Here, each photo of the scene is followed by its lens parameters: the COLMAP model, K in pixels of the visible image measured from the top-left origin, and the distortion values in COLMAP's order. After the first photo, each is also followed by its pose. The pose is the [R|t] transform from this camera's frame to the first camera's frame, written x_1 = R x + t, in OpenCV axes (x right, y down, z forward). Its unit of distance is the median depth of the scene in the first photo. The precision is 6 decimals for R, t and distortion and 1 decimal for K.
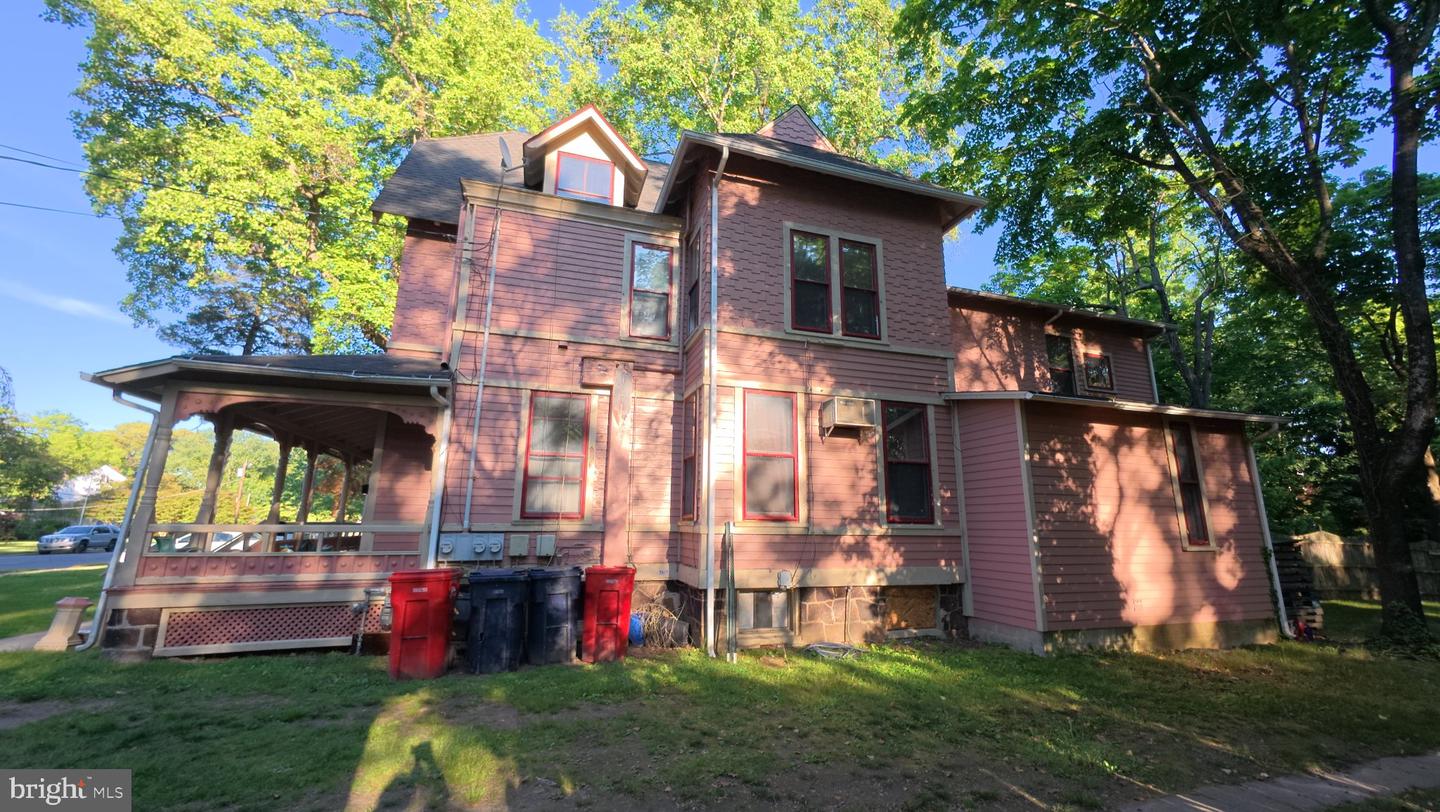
lens RADIAL K [[561.6, 0, 721.9], [0, 561.6, 403.9], [0, 0, 1]] dist [0.000291, 0.000401]
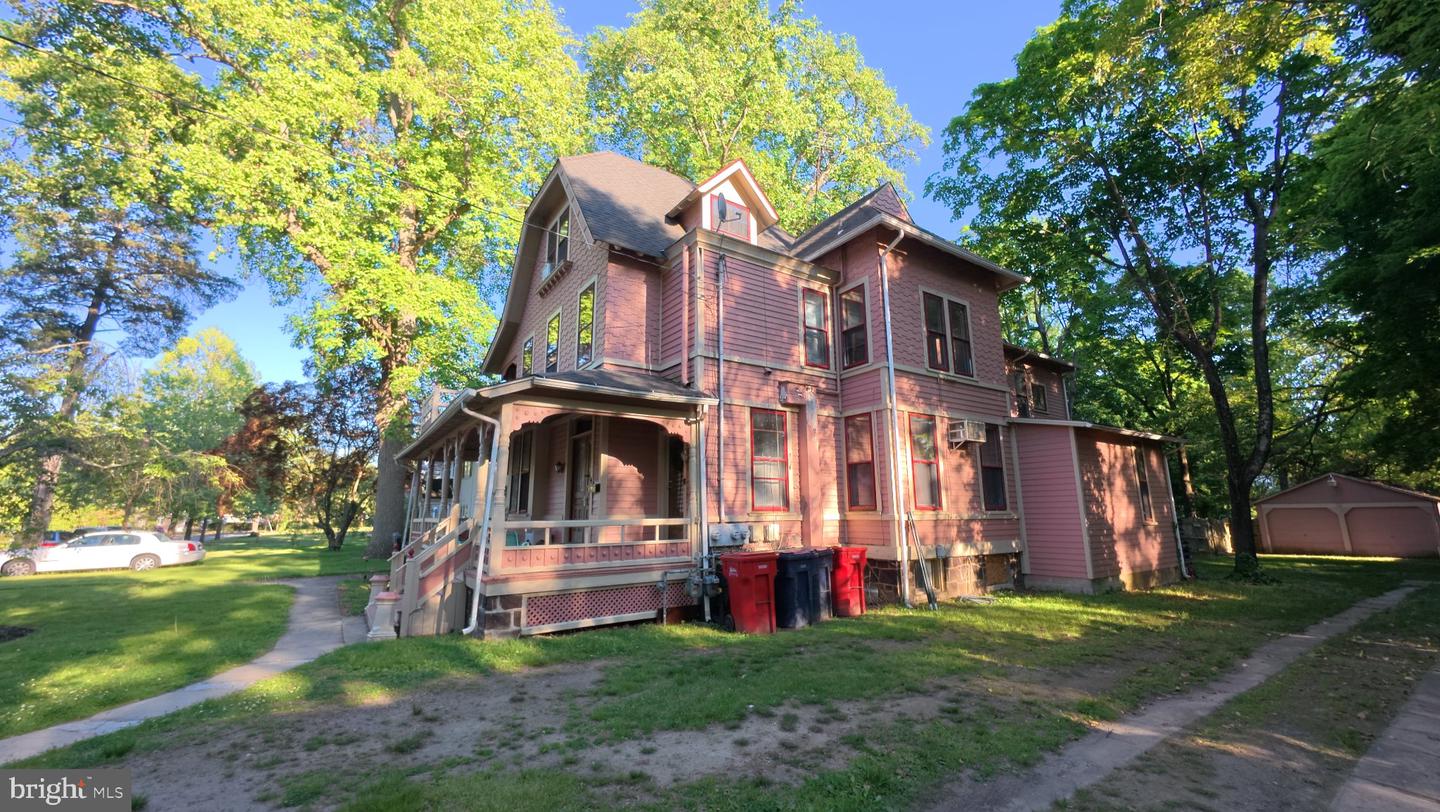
lens RADIAL K [[561.6, 0, 723.5], [0, 561.6, 405.3], [0, 0, 1]] dist [0.000291, 0.000401]
pose [[0.960015, 0.036588, 0.277549, -0.710546], [-0.041858, 0.999038, 0.013082, -0.040683], [-0.276803, -0.024176, 0.960622, -0.157469]]
